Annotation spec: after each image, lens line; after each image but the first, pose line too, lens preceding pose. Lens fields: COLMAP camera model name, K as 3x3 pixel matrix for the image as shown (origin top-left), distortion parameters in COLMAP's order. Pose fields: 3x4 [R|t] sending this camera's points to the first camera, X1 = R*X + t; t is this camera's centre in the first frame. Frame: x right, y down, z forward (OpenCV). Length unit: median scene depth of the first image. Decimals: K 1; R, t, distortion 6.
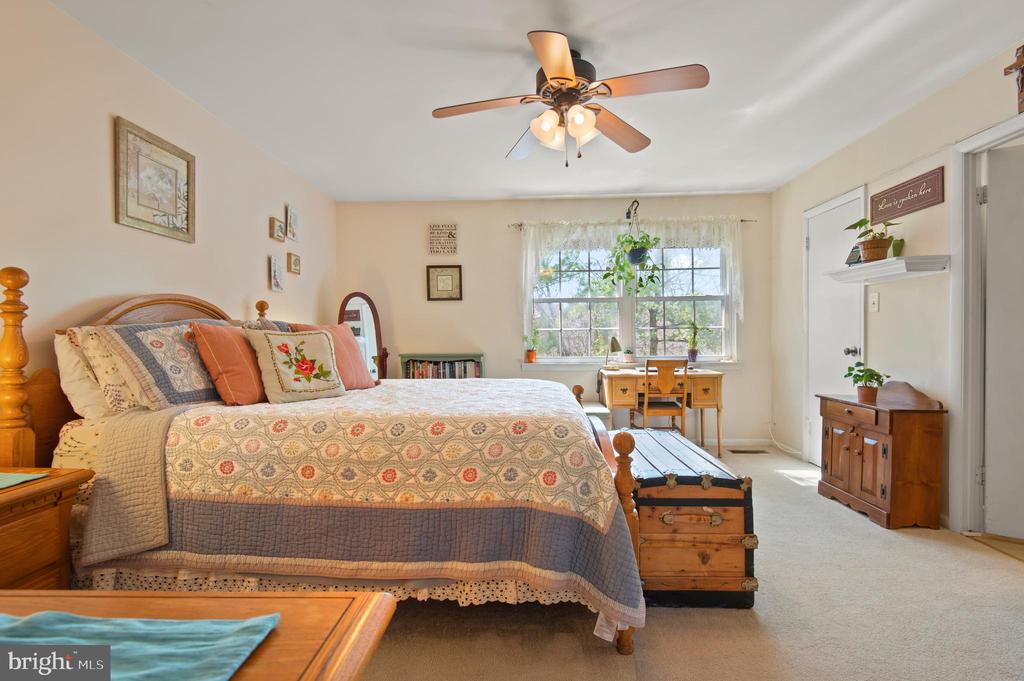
lens RADIAL K [[465.3, 0, 513.9], [0, 465.3, 344.2], [0, 0, 1]] dist [0.034180, -0.019963]
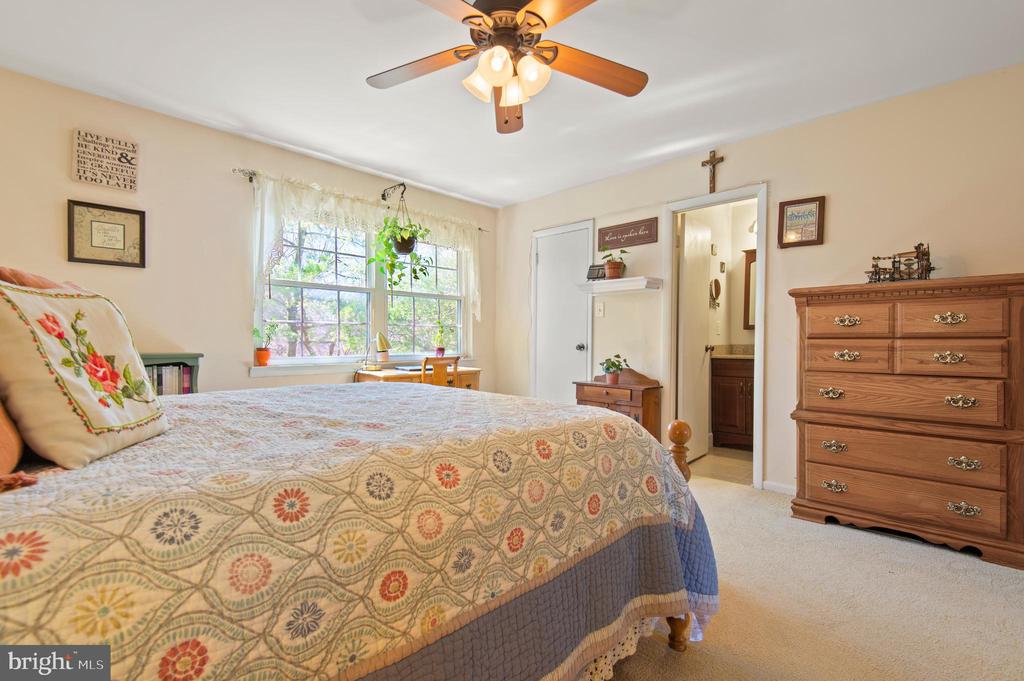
lens RADIAL K [[465.3, 0, 513.9], [0, 465.3, 344.2], [0, 0, 1]] dist [0.034180, -0.019963]
pose [[0.666023, 0.005967, 0.745907, -0.370388], [0.000898, 0.999961, -0.008802, 0.019355], [-0.745930, 0.006532, 0.665992, 0.313068]]
